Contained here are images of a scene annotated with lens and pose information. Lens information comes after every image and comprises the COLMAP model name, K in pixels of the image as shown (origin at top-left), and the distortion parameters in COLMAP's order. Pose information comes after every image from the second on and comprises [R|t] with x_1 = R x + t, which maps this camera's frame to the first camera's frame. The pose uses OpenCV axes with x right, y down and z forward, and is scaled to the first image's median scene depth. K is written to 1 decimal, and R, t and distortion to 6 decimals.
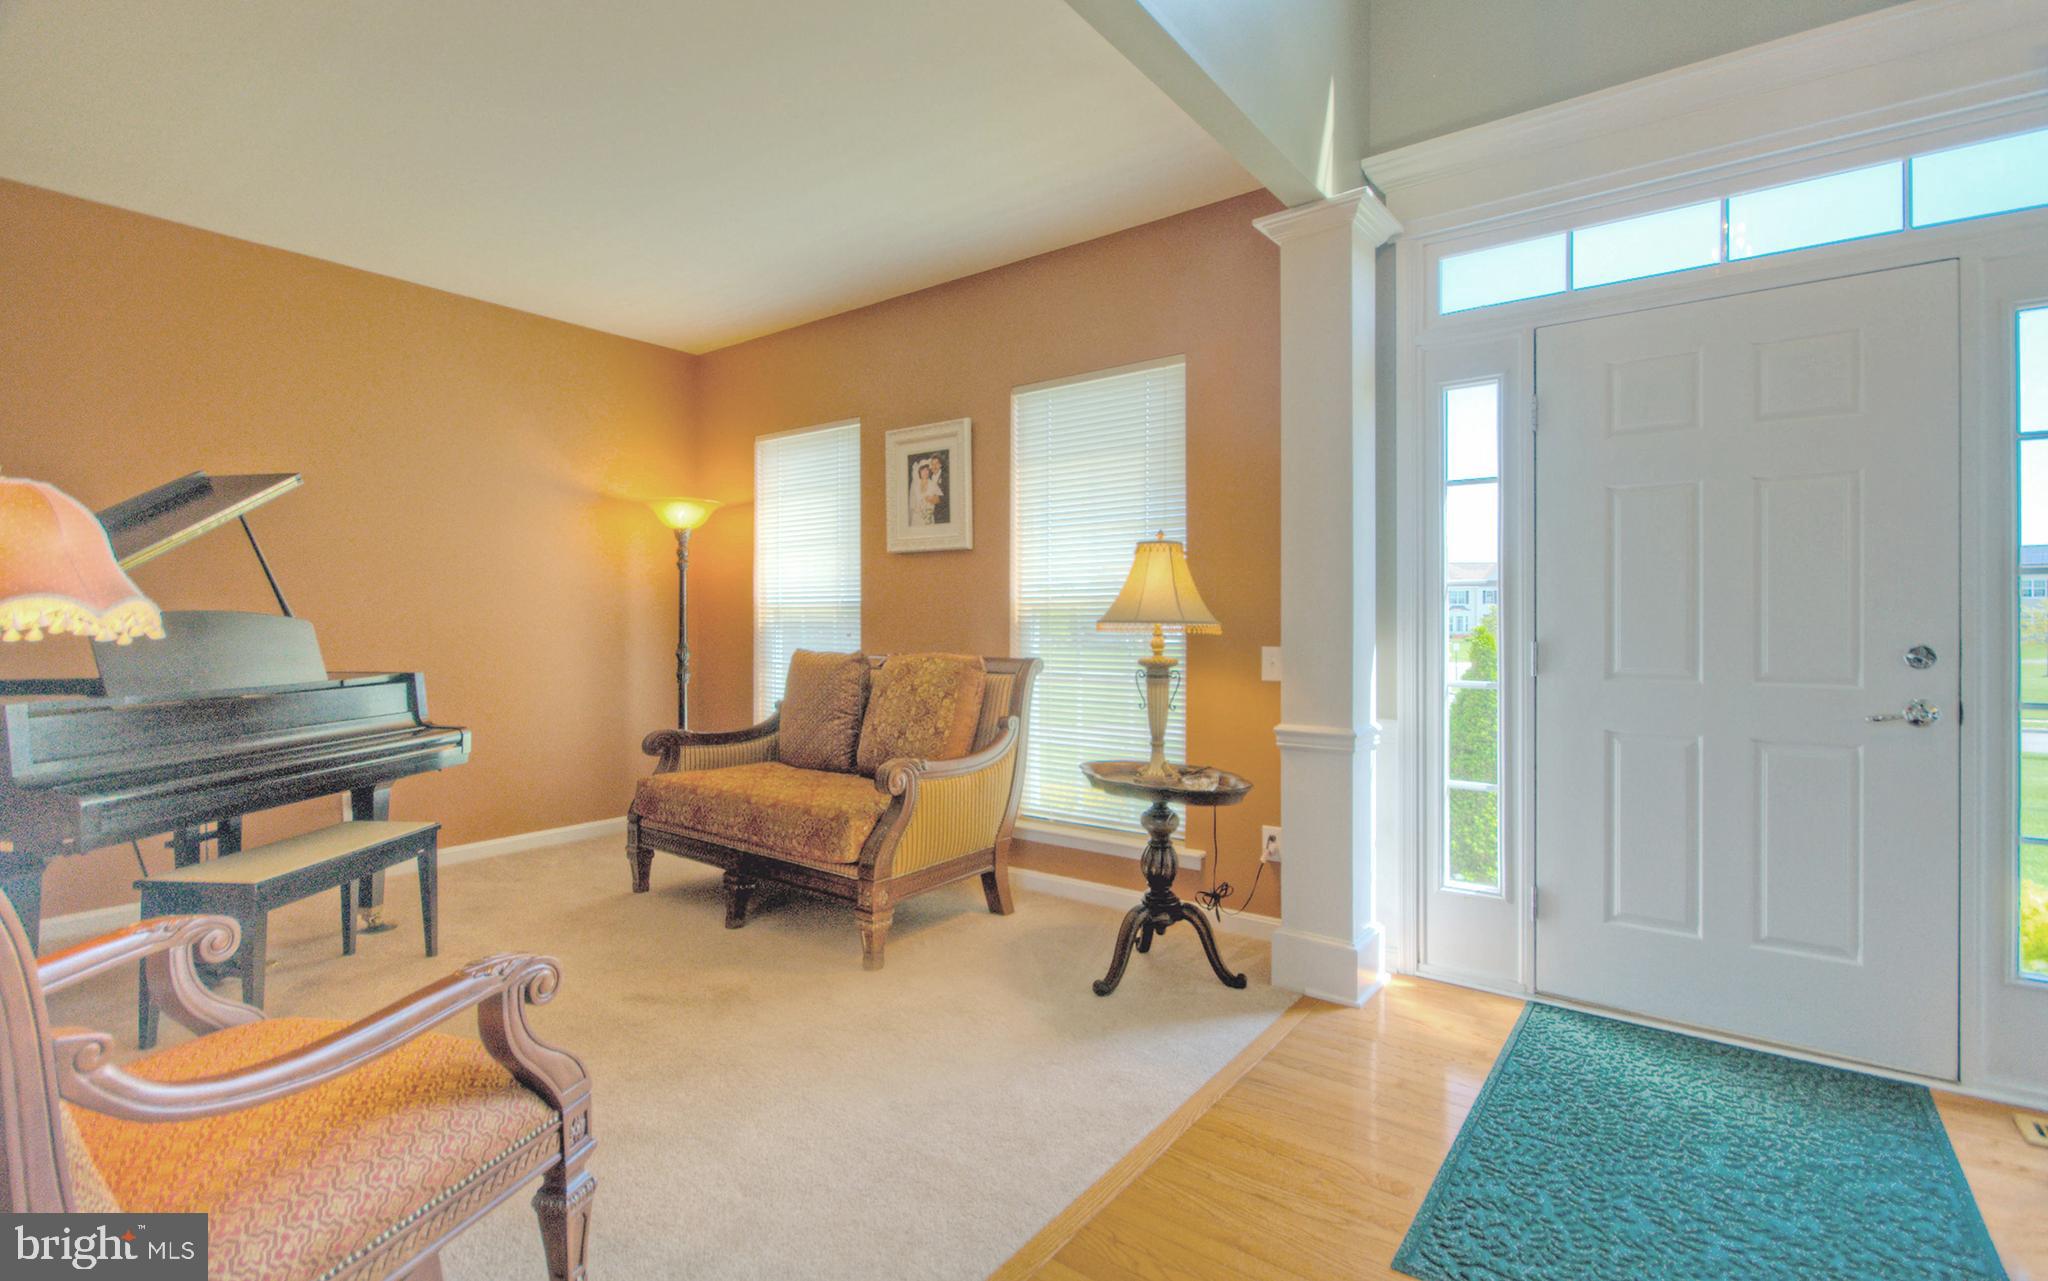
lens RADIAL K [[938.6, 0, 1004.1], [0, 938.6, 616.7], [0, 0, 1]] dist [-0.009554, 0.002084]
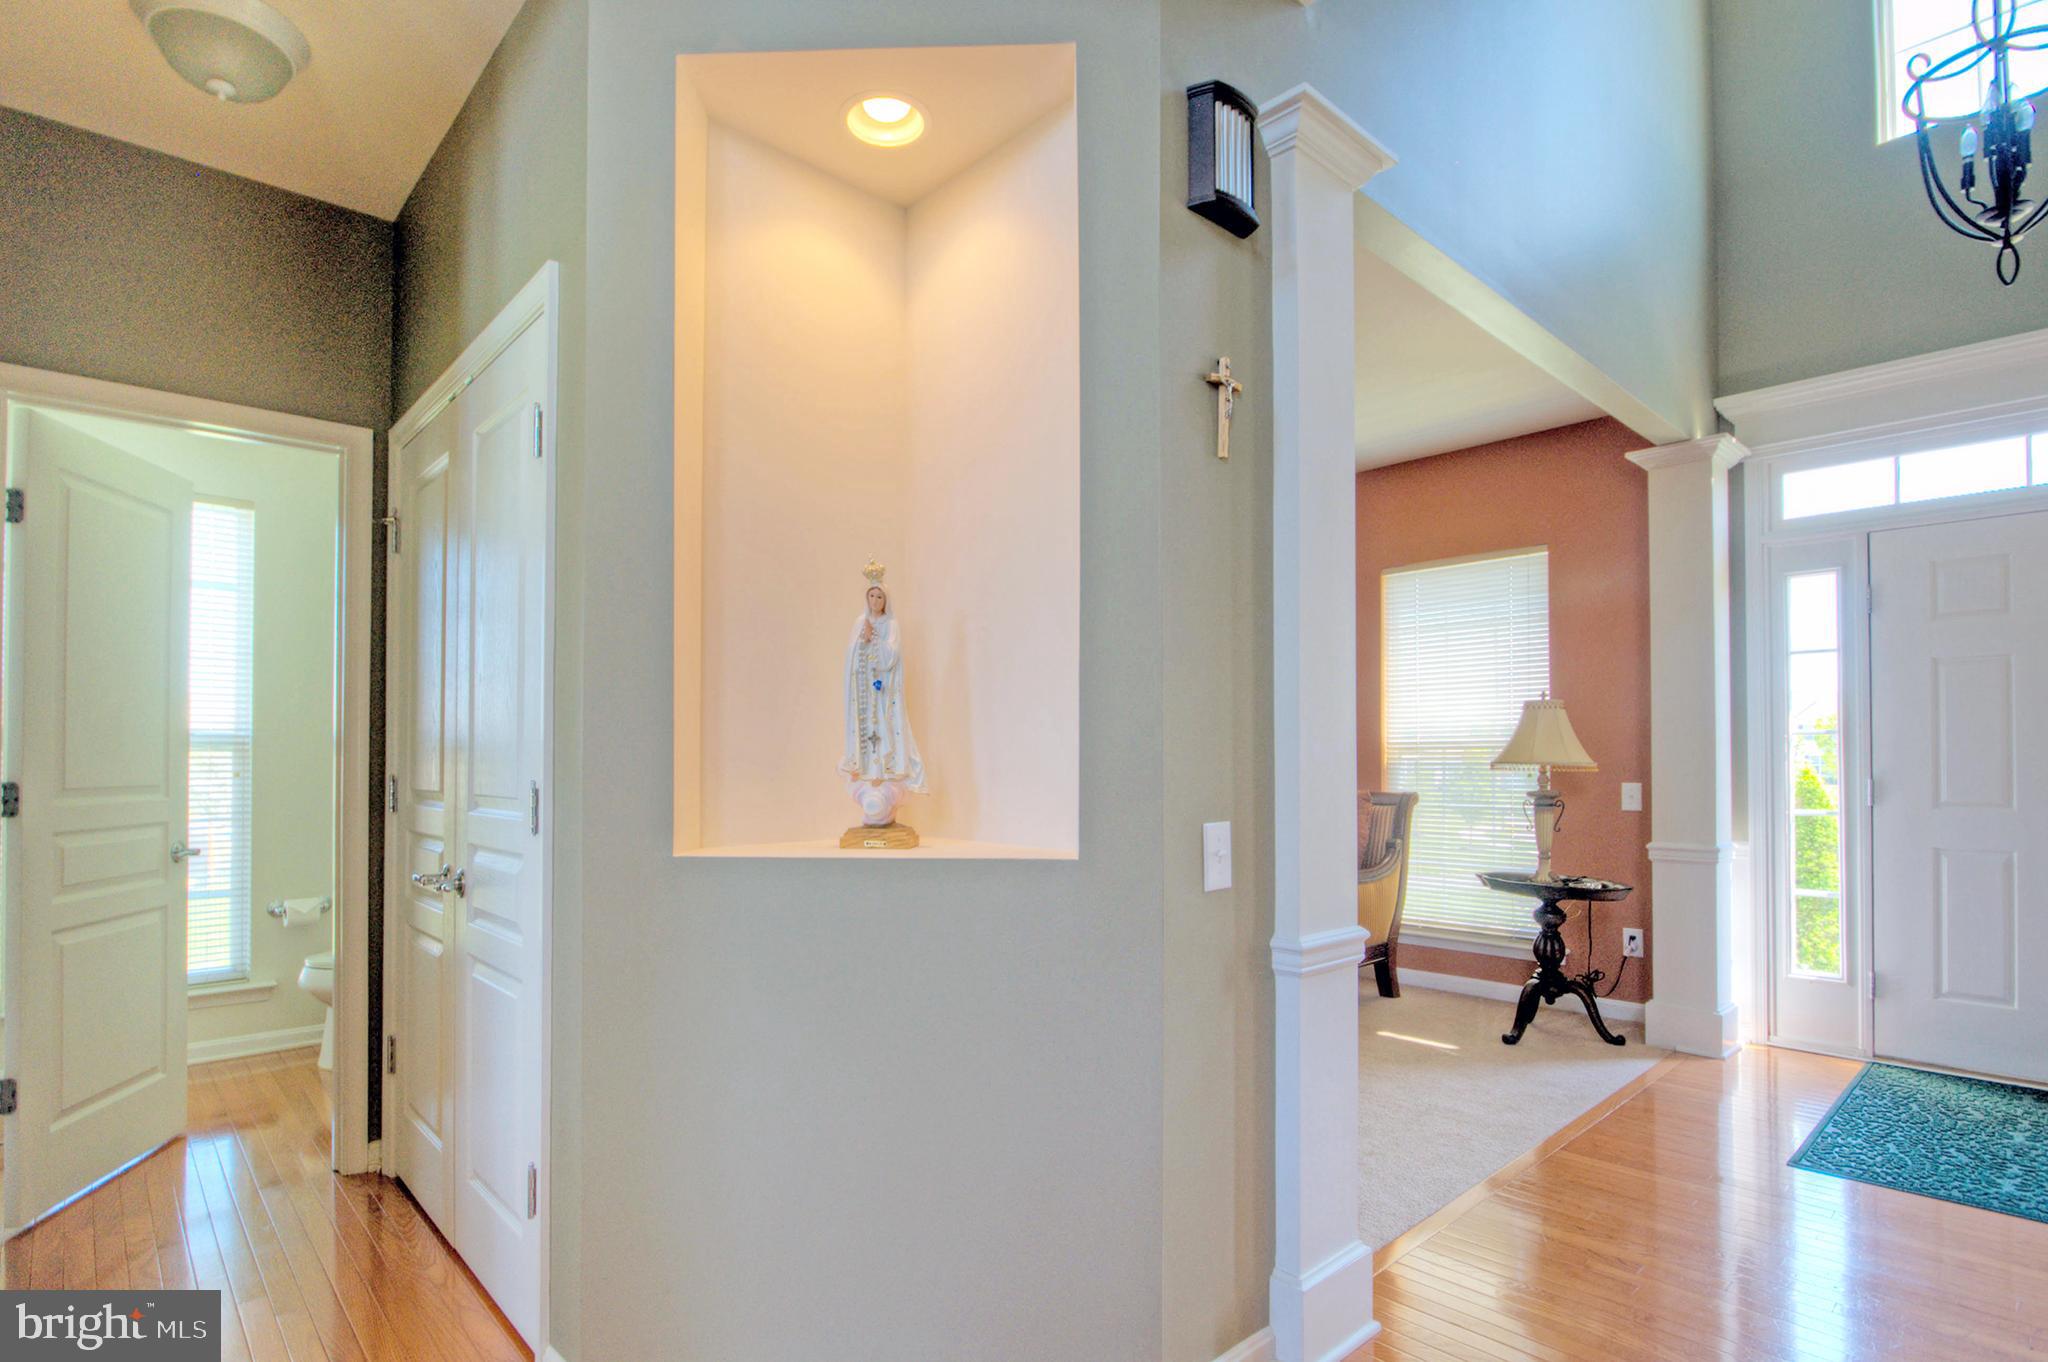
lens RADIAL K [[1023.8, 0, 1034.9], [0, 1023.8, 743.8], [0, 0, 1]] dist [-0.005558, -0.002953]
pose [[0.986597, -0.002428, -0.163159, -0.301931], [0.000229, 0.999909, -0.013496, -0.001431], [0.163177, 0.013277, 0.986508, -0.508569]]
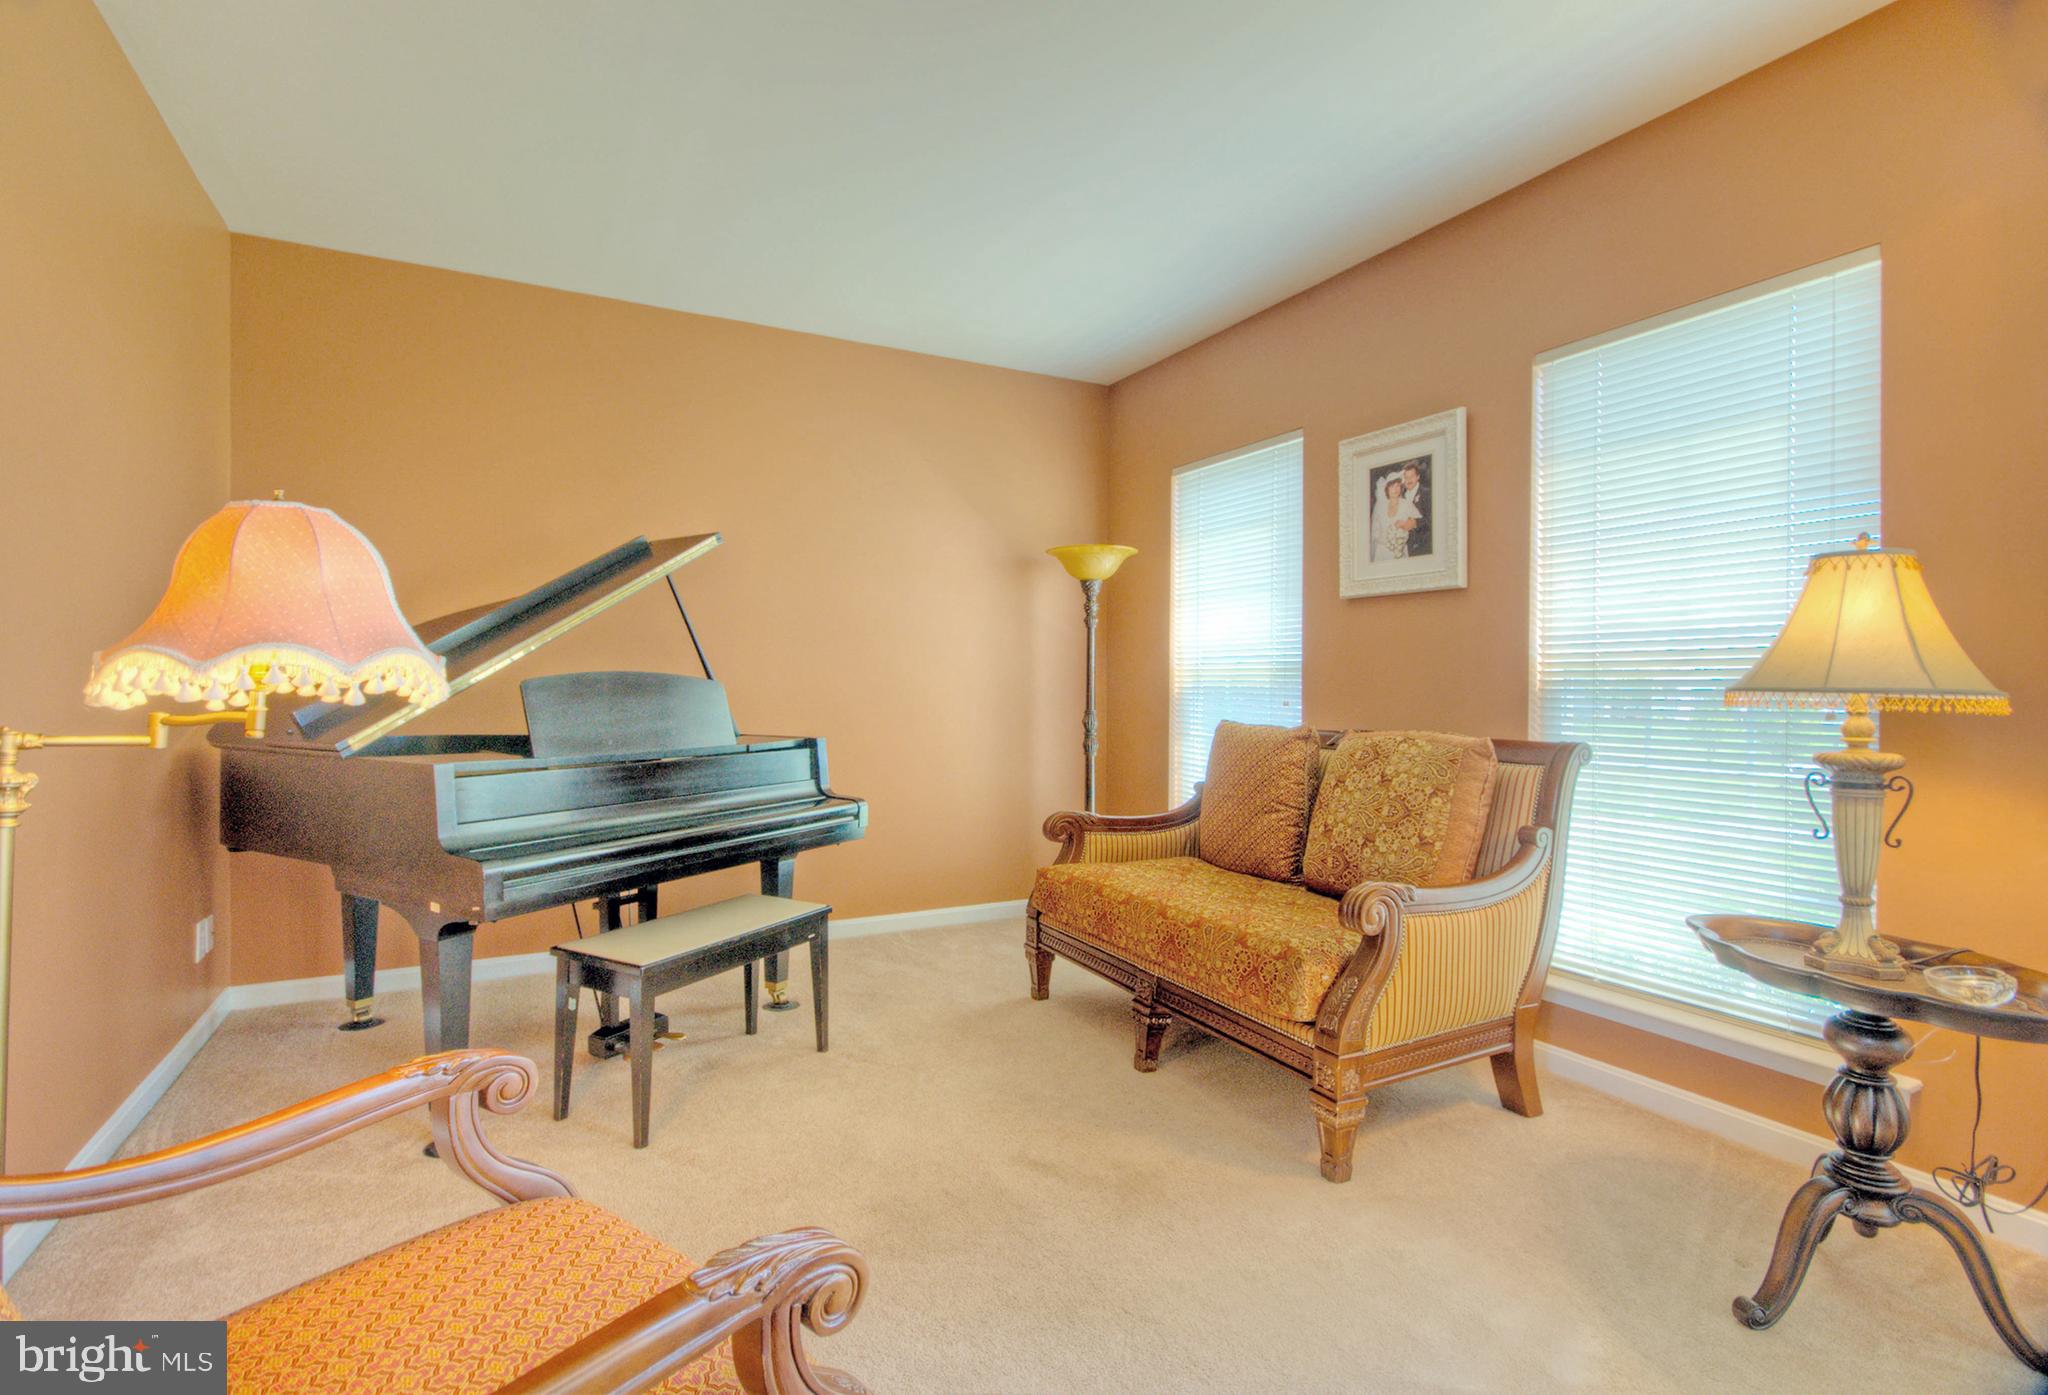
lens RADIAL K [[982.2, 0, 1016.8], [0, 982.2, 696.0], [0, 0, 1]] dist [0.002082, 0.001044]
pose [[0.916817, 0.010295, -0.399174, -0.071466], [-0.004523, 0.999871, 0.015399, 0.001734], [0.399281, -0.012313, 0.916746, 0.240931]]
